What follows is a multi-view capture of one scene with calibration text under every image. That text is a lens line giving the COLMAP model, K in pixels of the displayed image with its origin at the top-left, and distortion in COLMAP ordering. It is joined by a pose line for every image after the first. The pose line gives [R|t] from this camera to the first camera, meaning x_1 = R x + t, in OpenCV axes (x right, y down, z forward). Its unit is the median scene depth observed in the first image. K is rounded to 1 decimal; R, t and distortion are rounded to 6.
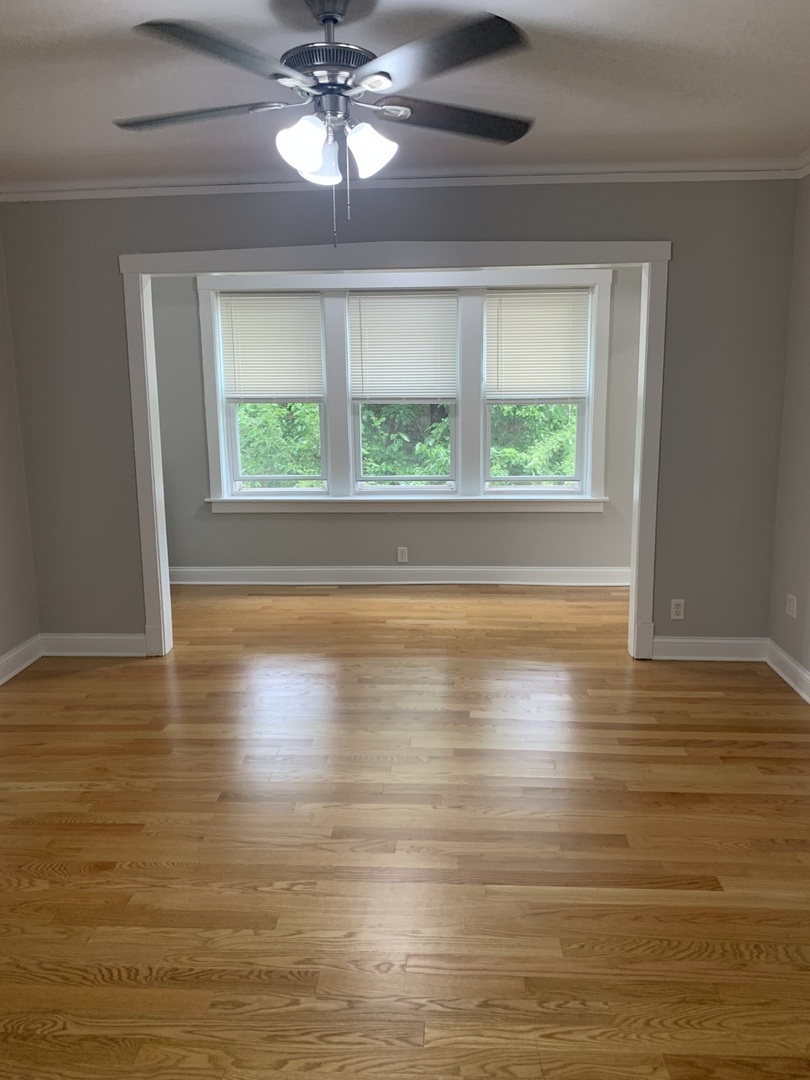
lens RADIAL K [[837.4, 0, 409.0], [0, 837.4, 541.0], [0, 0, 1]] dist [0.057485, -0.099425]
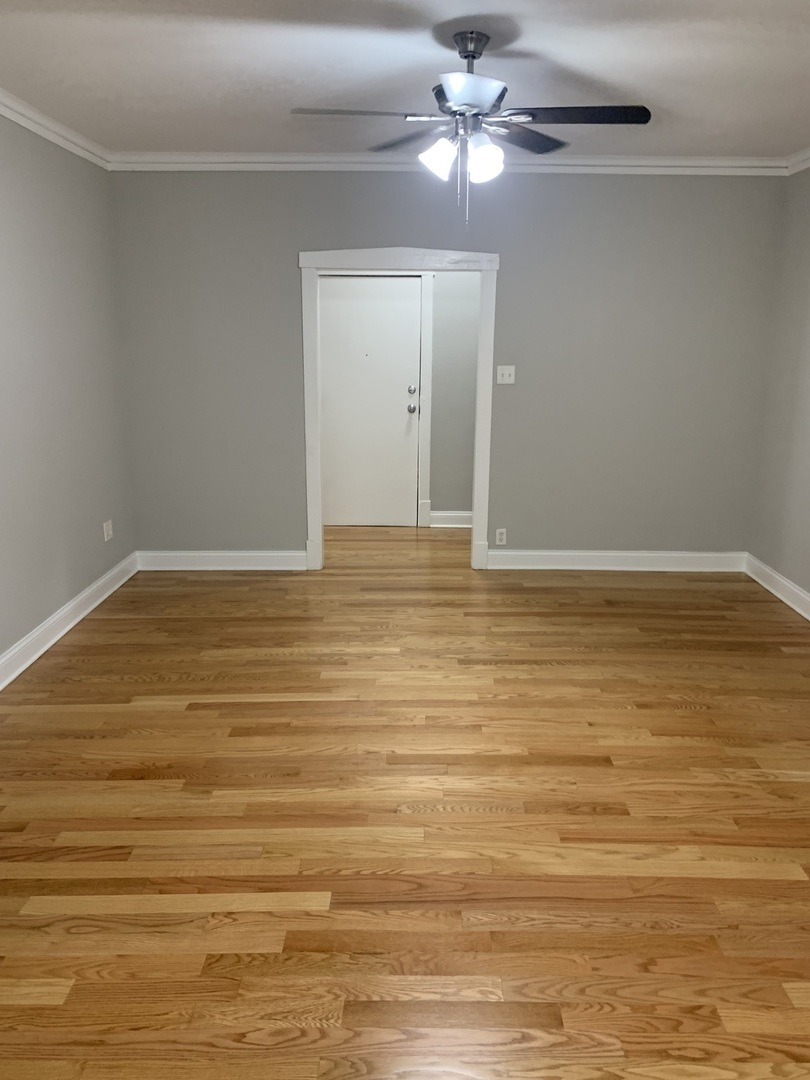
lens RADIAL K [[837.4, 0, 409.0], [0, 837.4, 541.0], [0, 0, 1]] dist [0.057485, -0.099425]
pose [[-0.999245, 0.013842, -0.036295, 0.053096], [-0.002342, 0.911189, 0.411982, -0.408780], [0.038774, 0.411756, -0.910469, 2.161928]]
